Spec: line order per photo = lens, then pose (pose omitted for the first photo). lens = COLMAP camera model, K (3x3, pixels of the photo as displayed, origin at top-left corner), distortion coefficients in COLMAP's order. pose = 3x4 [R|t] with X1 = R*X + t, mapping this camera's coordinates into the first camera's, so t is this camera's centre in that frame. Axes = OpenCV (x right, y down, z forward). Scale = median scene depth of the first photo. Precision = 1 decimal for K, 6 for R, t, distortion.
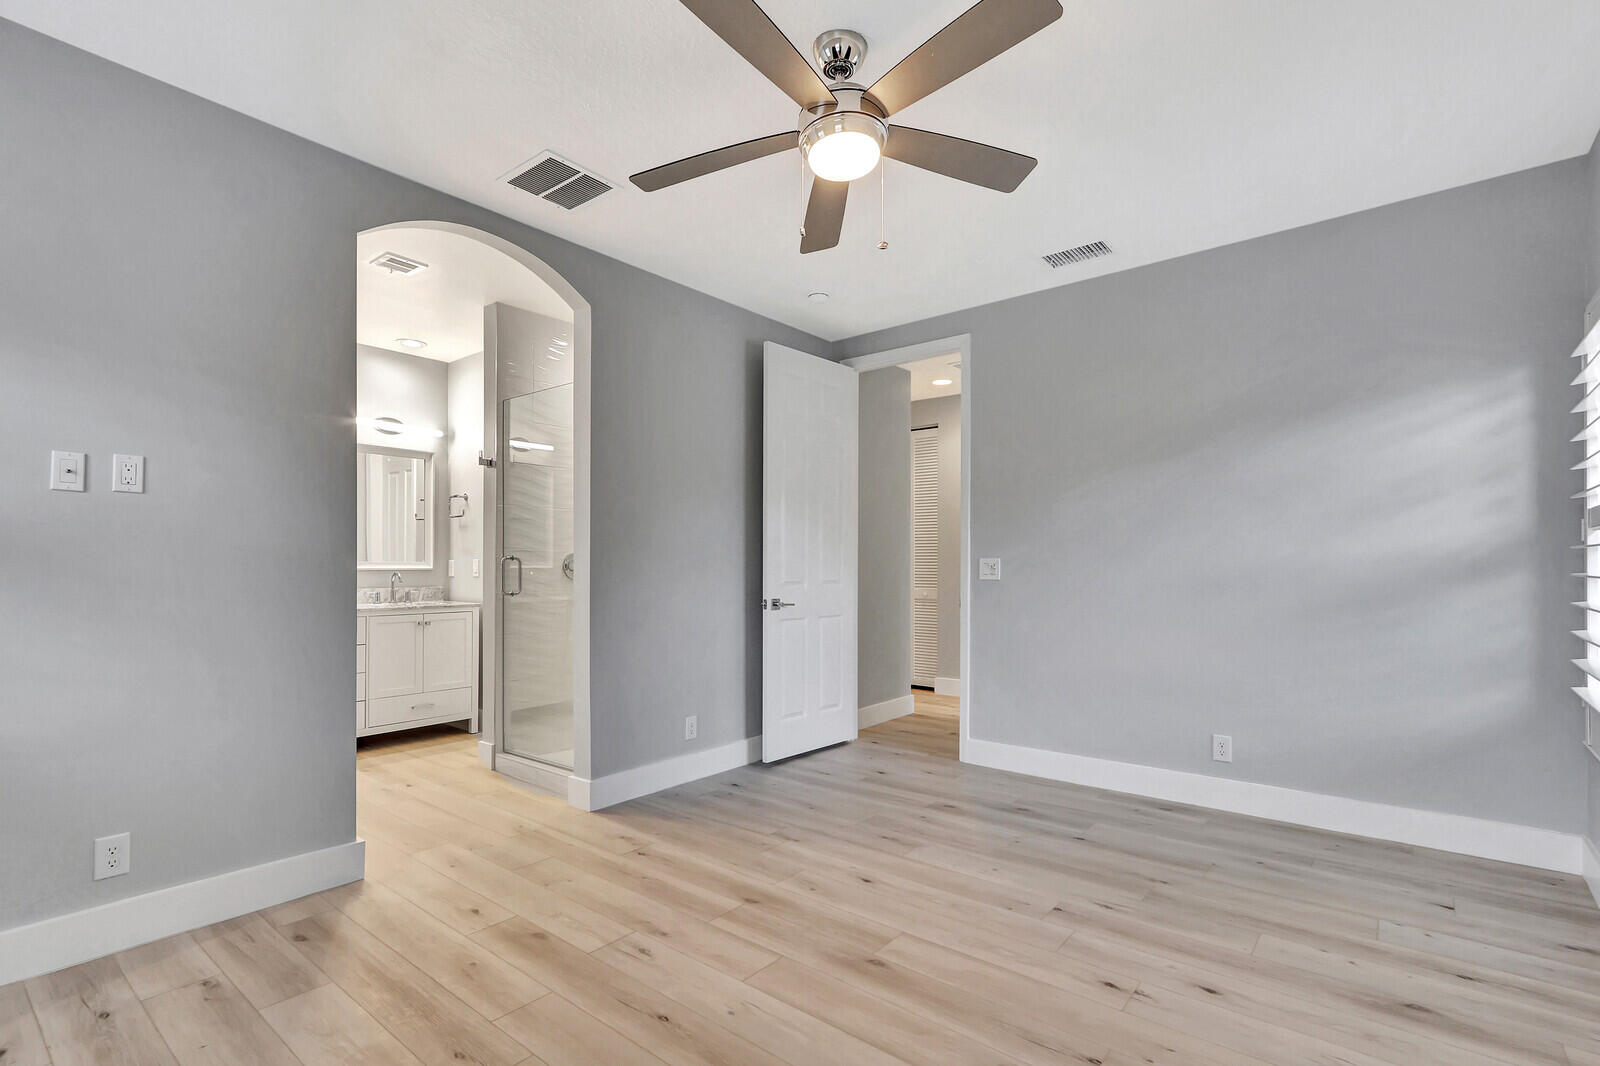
lens RADIAL K [[758.5, 0, 803.6], [0, 758.5, 562.5], [0, 0, 1]] dist [-0.015740, 0.000300]
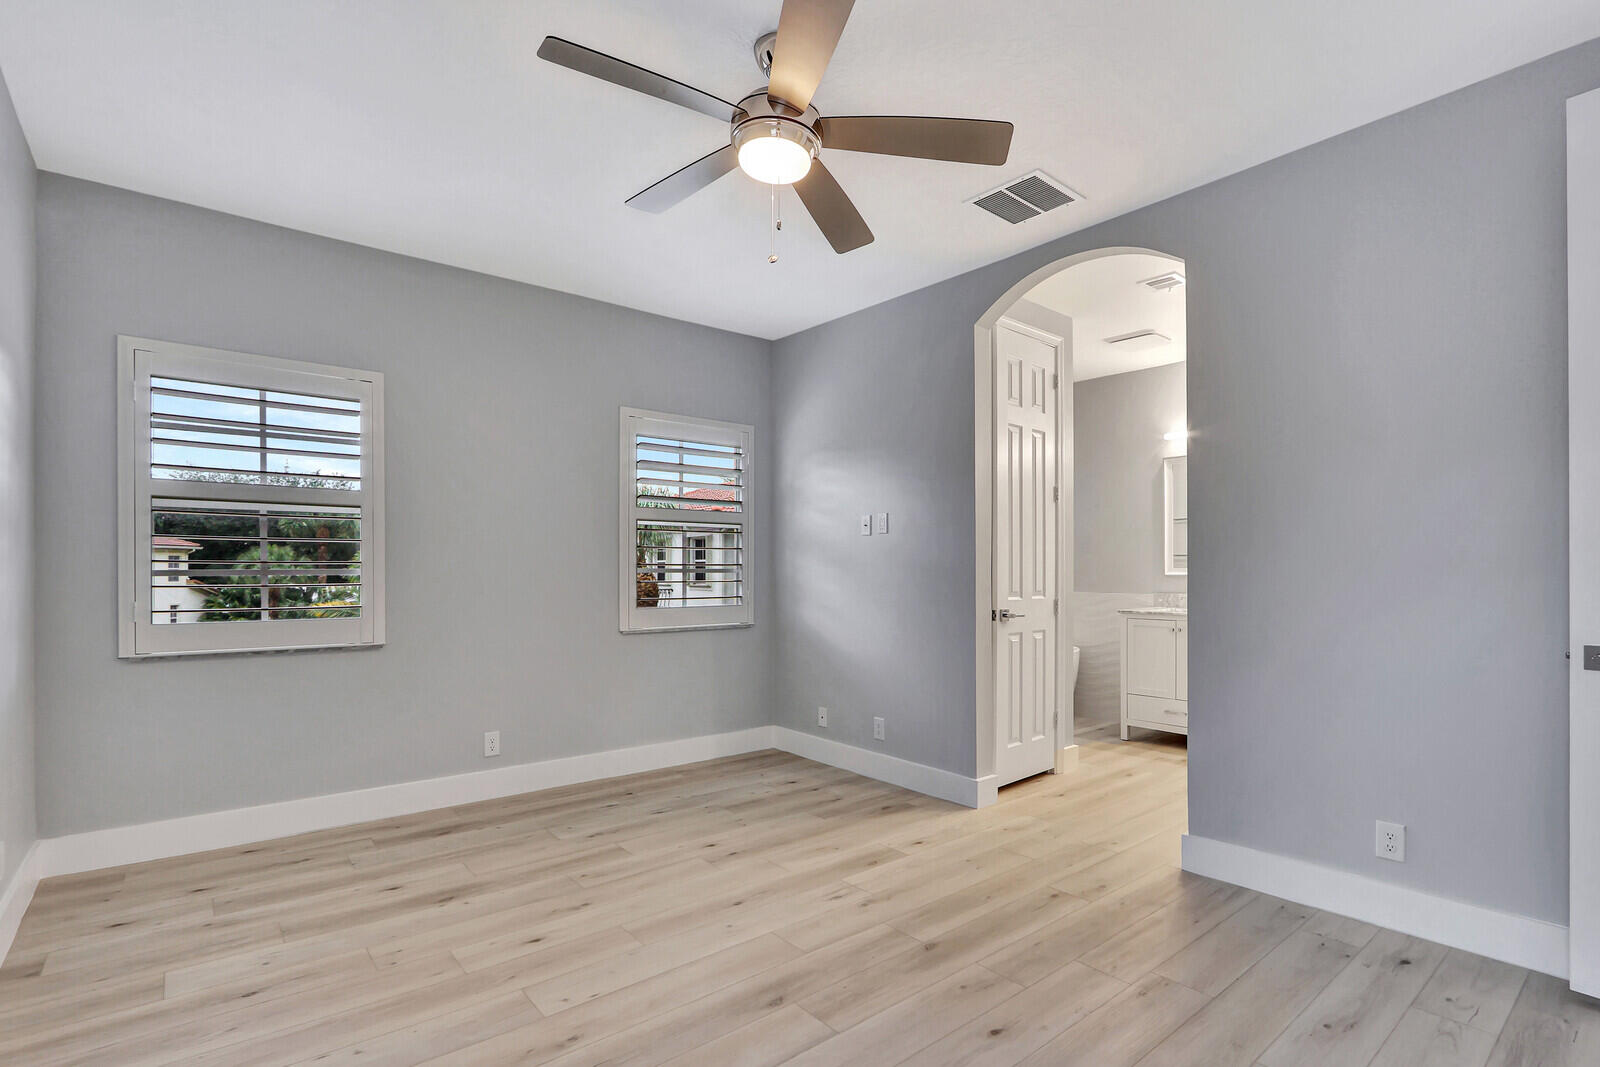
lens RADIAL K [[763.6, 0, 795.7], [0, 763.6, 573.0], [0, 0, 1]] dist [-0.019766, 0.000462]
pose [[-0.208458, 0.002382, -0.978028, 0.849041], [0.003816, 0.999991, 0.001622, 0.000085], [0.978024, -0.003394, -0.208465, 1.032873]]
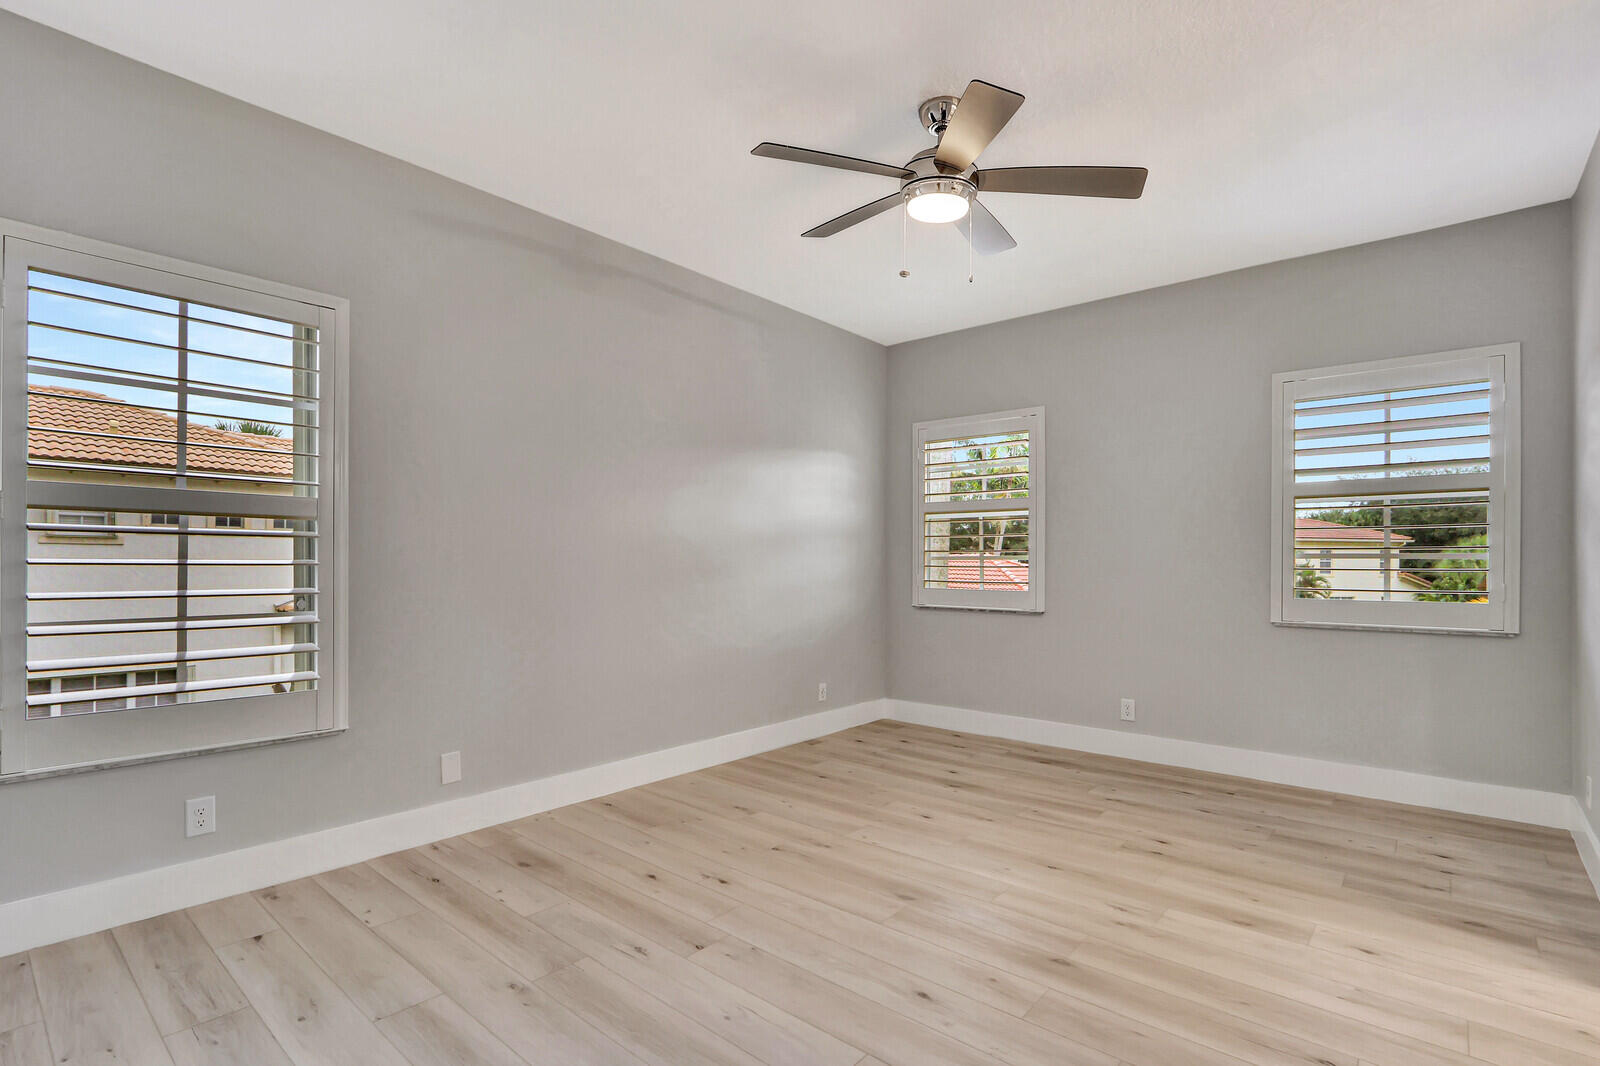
lens RADIAL K [[758.5, 0, 803.6], [0, 758.5, 562.5], [0, 0, 1]] dist [-0.015740, 0.000300]
pose [[-0.999521, -0.004200, 0.030655, 0.186606], [-0.004286, 0.999987, -0.002761, 0.016897], [-0.030643, -0.002891, -0.999526, 1.828350]]
